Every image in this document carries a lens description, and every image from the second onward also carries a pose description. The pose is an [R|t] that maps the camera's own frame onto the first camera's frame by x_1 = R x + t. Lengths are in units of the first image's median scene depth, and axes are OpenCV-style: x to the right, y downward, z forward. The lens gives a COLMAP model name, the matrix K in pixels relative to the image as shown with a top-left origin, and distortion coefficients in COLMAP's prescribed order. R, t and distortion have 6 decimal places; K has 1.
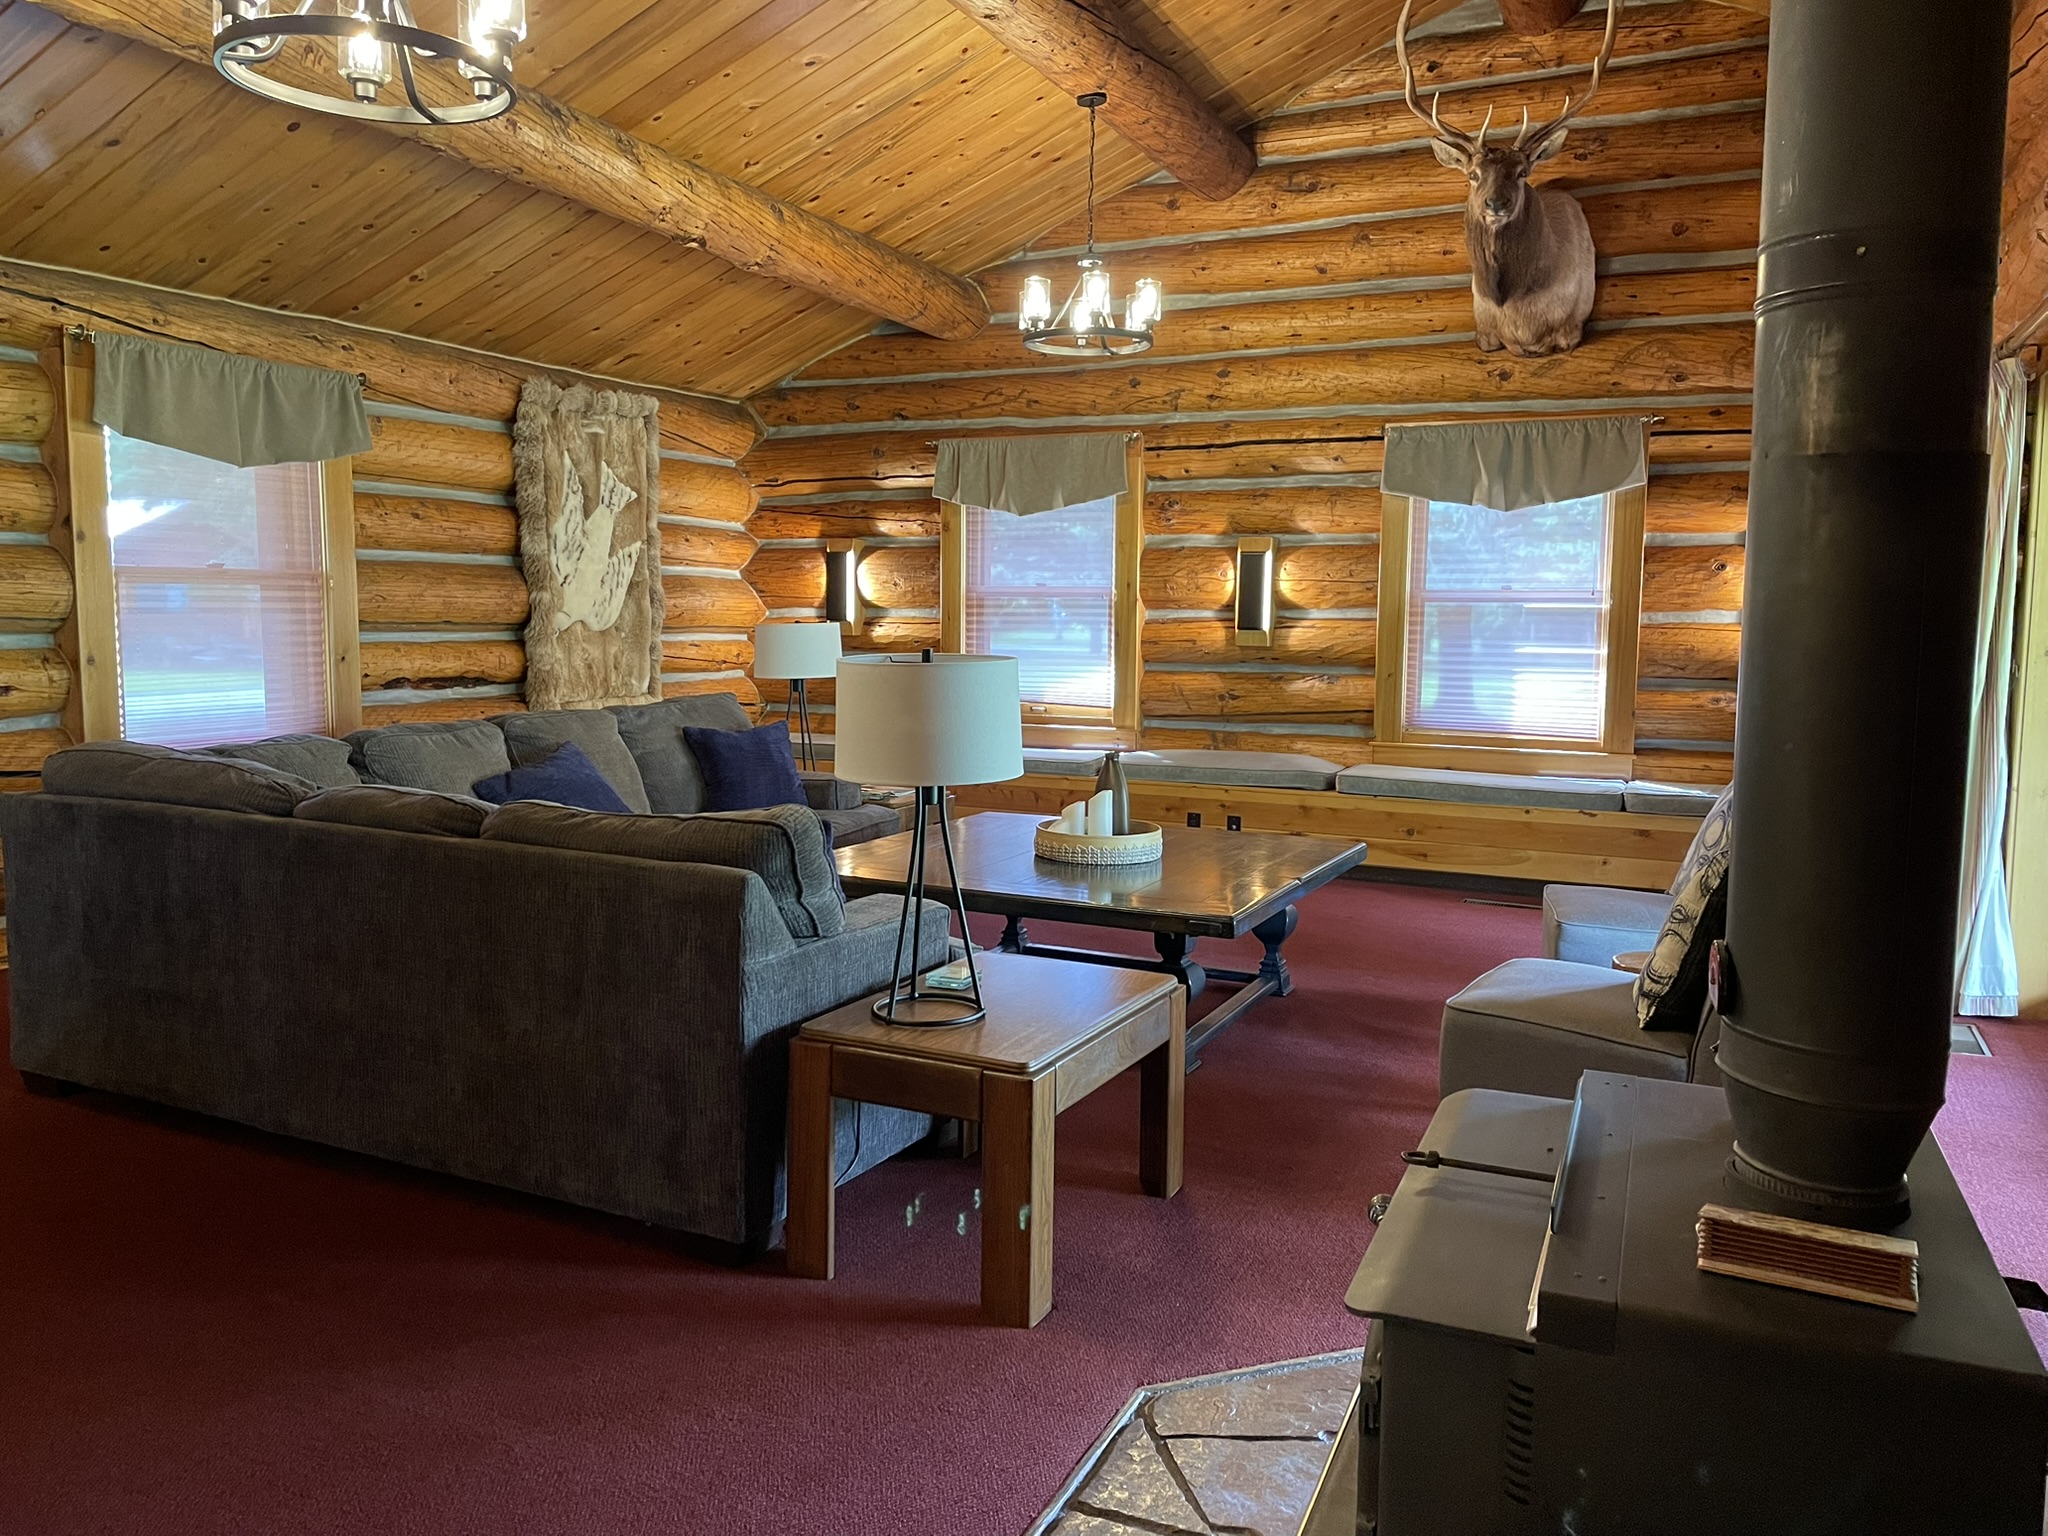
lens RADIAL K [[1547.5, 0, 1017.5], [0, 1547.5, 759.3], [0, 0, 1]] dist [0.058061, -0.059257]
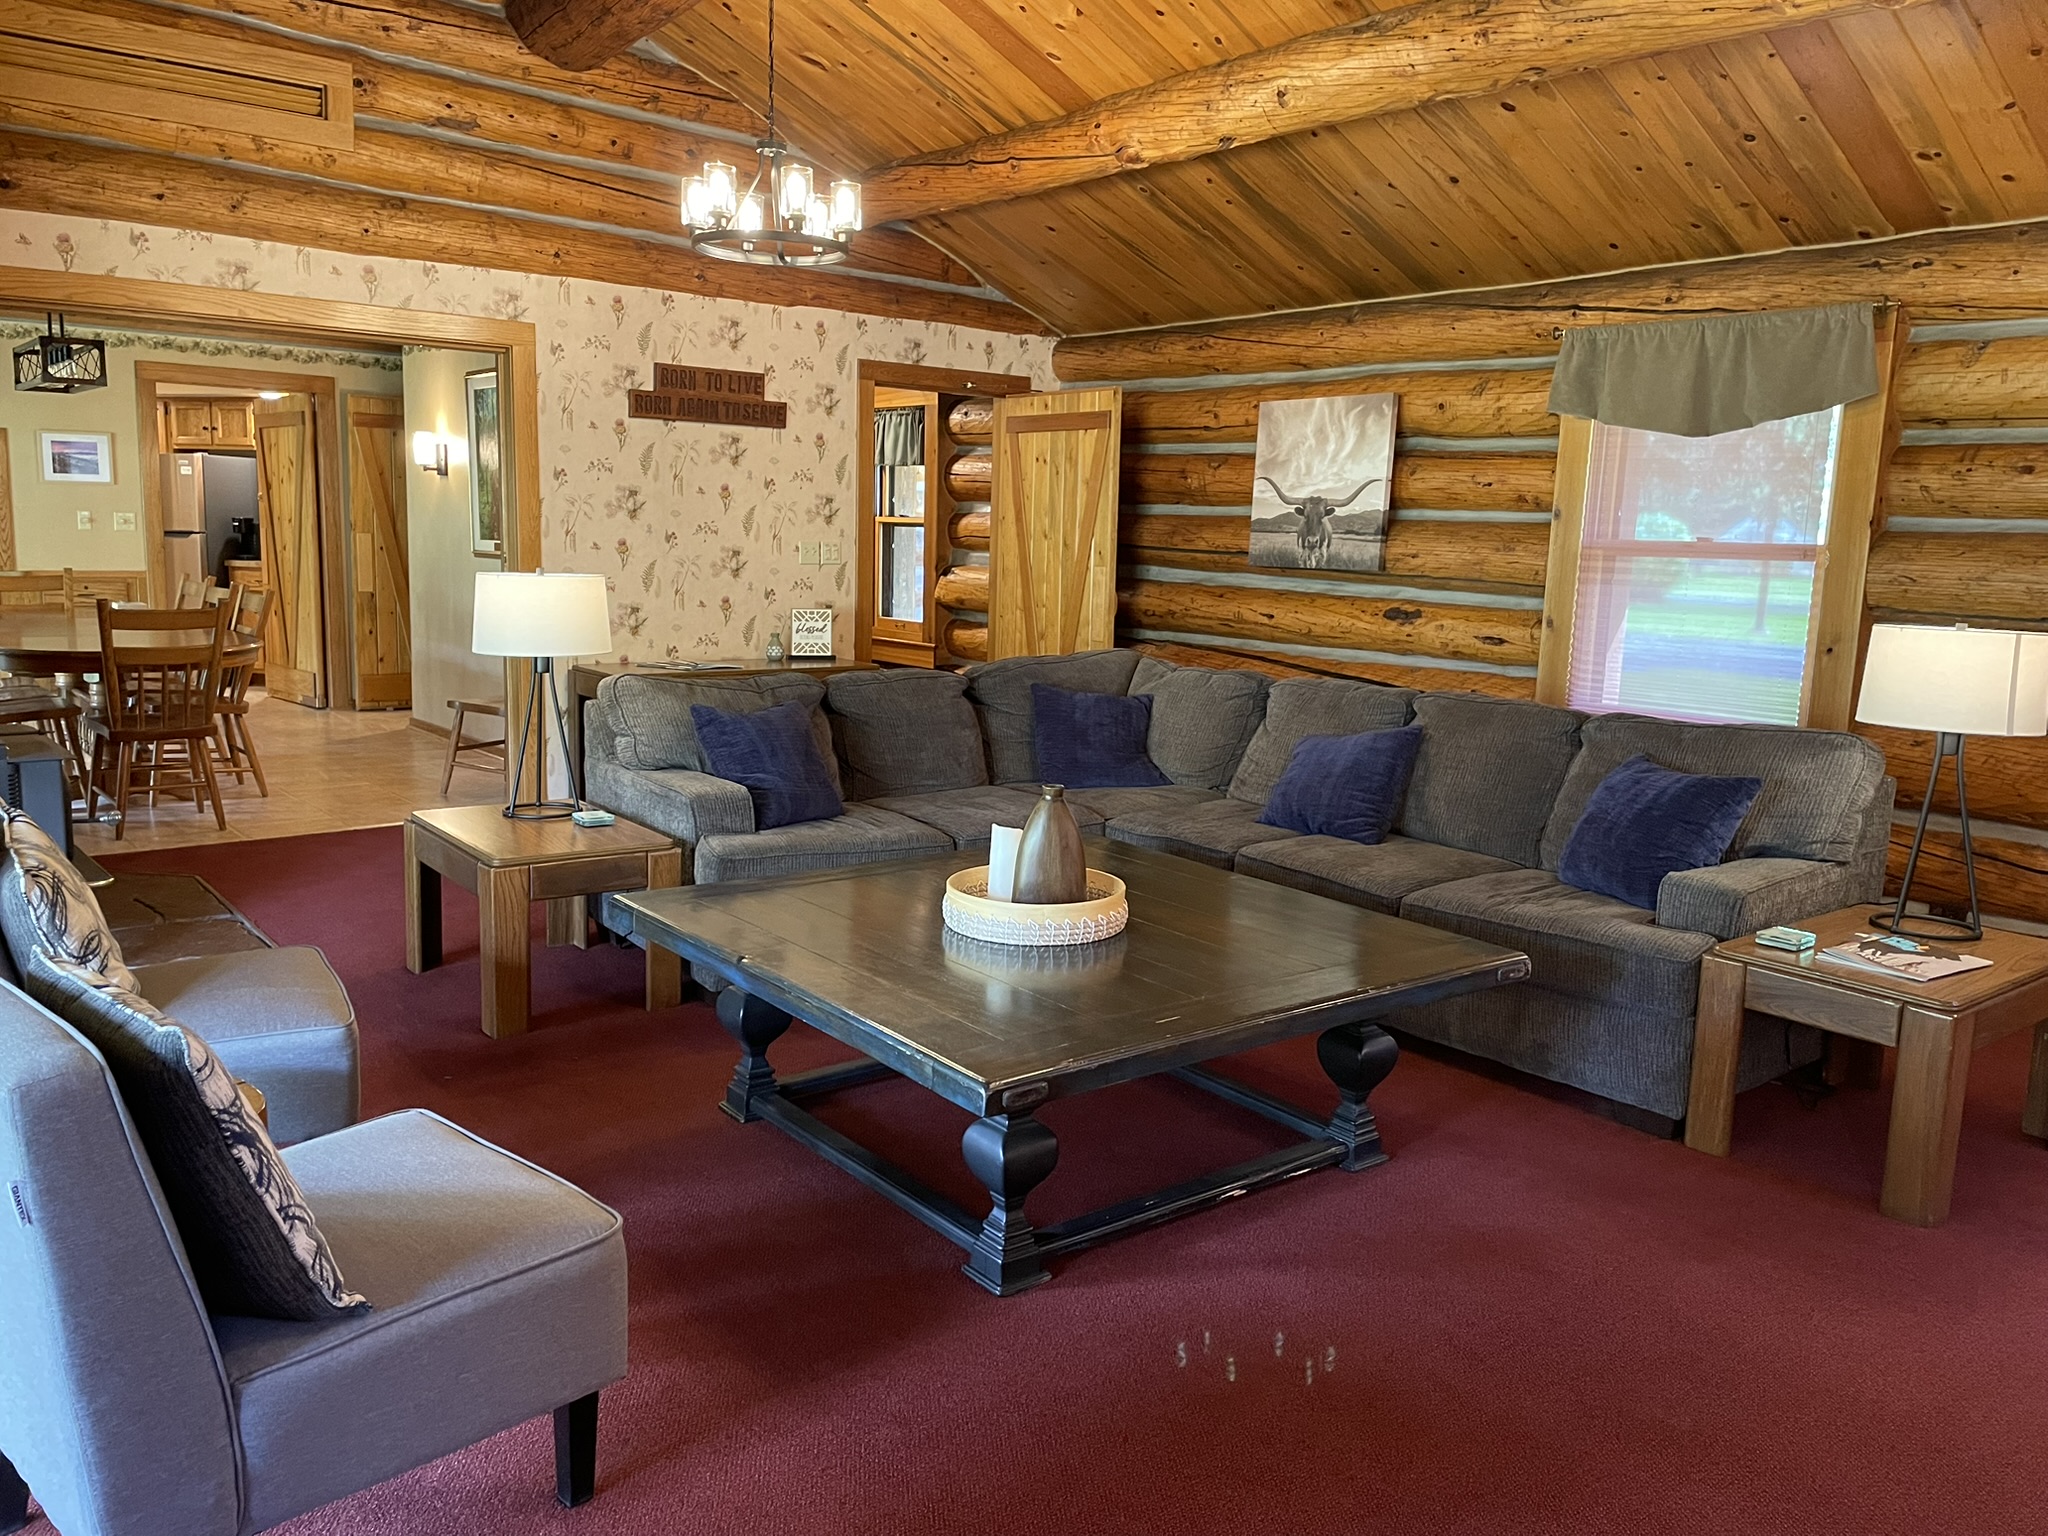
lens RADIAL K [[1547.5, 0, 1024.1], [0, 1547.5, 769.8], [0, 0, 1]] dist [0.058061, -0.059257]
pose [[-0.446873, 0.109589, -0.887860, 0.166970], [-0.131783, 0.973577, 0.186497, -0.033117], [0.884838, 0.200345, -0.420623, 0.321360]]
